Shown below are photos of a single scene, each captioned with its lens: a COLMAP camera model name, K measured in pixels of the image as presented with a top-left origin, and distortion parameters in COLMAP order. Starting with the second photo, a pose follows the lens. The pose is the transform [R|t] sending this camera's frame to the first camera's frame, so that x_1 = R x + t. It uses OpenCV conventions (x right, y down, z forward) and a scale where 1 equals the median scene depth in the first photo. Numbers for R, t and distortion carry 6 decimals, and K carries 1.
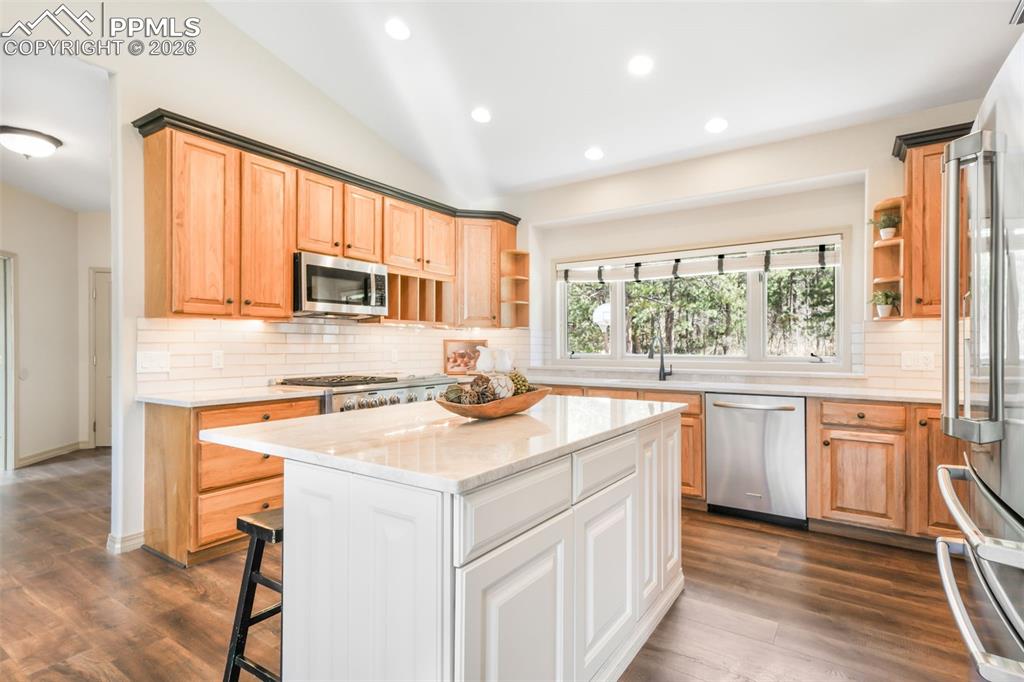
lens RADIAL K [[508.2, 0, 512.5], [0, 508.2, 348.3], [0, 0, 1]] dist [0.016562, 0.000348]
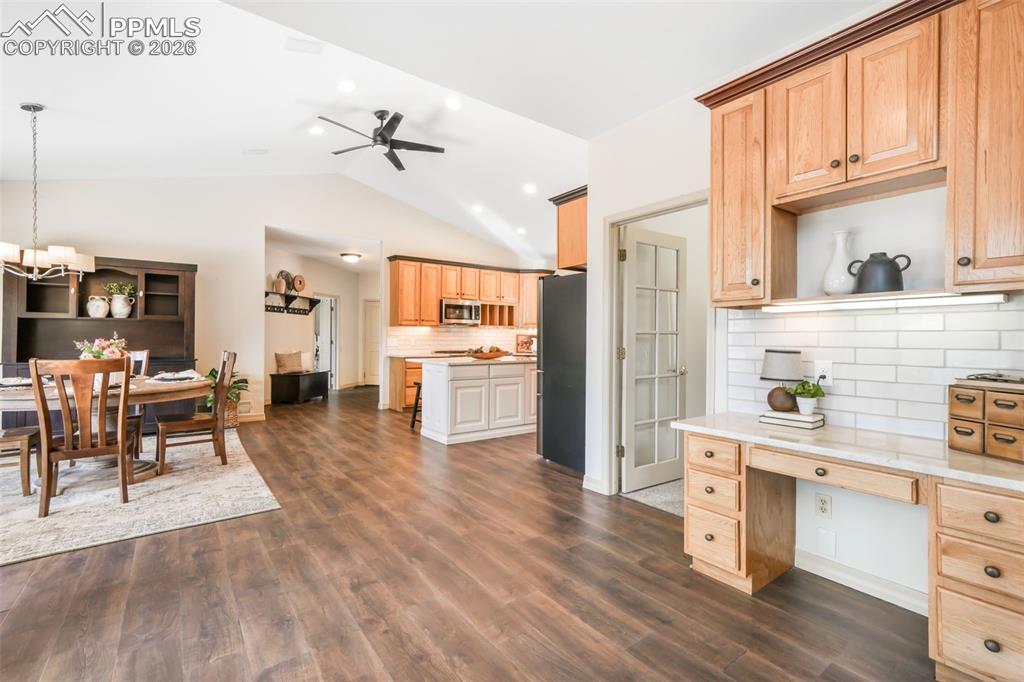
lens RADIAL K [[451.8, 0, 512.6], [0, 451.8, 344.7], [0, 0, 1]] dist [0.010623, 0.000538]
pose [[0.946823, 0.012888, -0.321496, 0.563433], [-0.010197, 0.999897, 0.010050, 0.006452], [0.321593, -0.006237, 0.946858, -0.888337]]
